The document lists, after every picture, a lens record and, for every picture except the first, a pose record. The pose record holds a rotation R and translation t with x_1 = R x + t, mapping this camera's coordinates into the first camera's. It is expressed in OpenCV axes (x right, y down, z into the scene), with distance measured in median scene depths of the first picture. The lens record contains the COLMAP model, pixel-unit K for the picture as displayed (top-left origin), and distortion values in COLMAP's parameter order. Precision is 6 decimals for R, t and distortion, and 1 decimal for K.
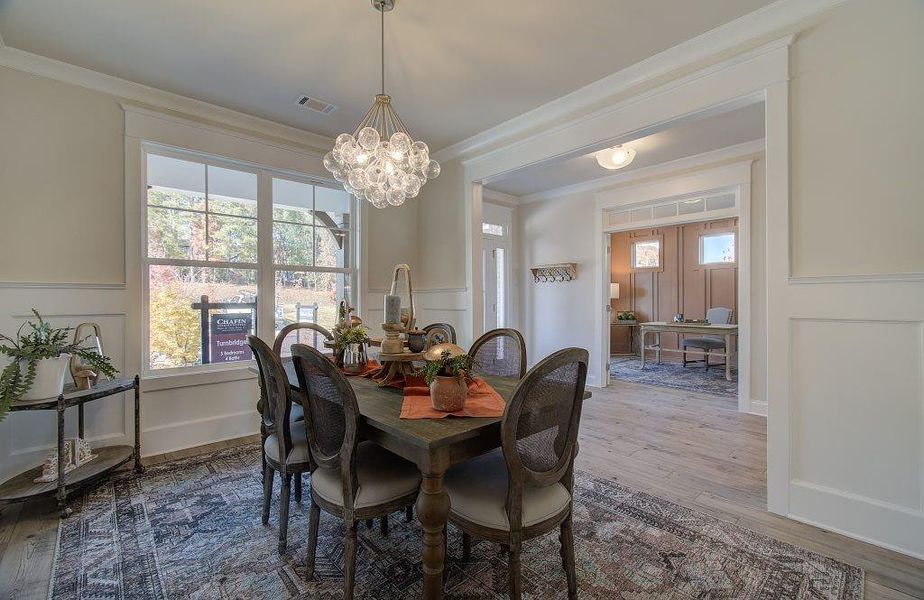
lens RADIAL K [[400.2, 0, 466.6], [0, 400.2, 299.8], [0, 0, 1]] dist [-0.002372, -0.000544]
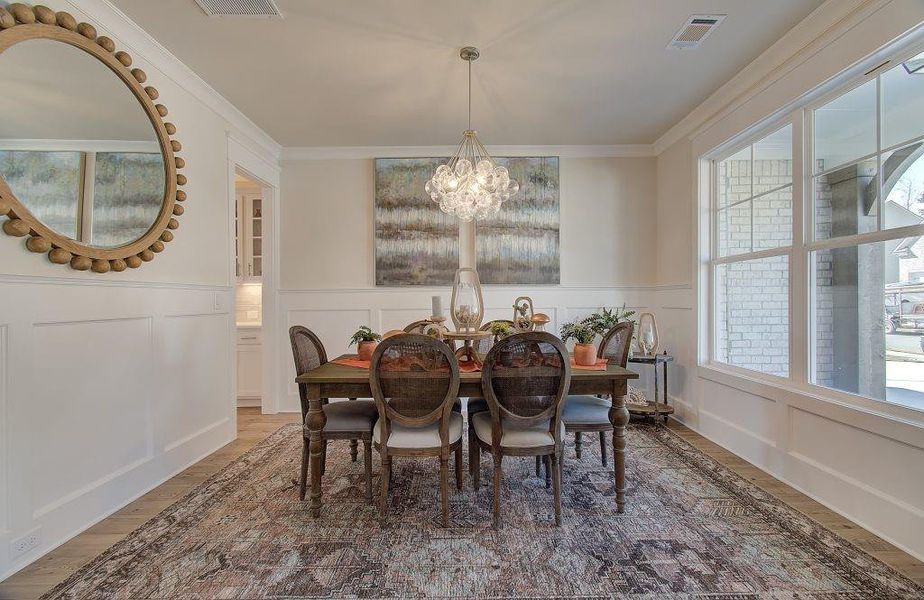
lens RADIAL K [[400.2, 0, 466.6], [0, 400.2, 299.8], [0, 0, 1]] dist [-0.002372, -0.000544]
pose [[-0.683886, 0.007532, -0.729550, 0.520101], [0.008440, 0.999961, 0.002412, -0.000313], [0.729540, -0.004508, -0.683923, 1.369682]]
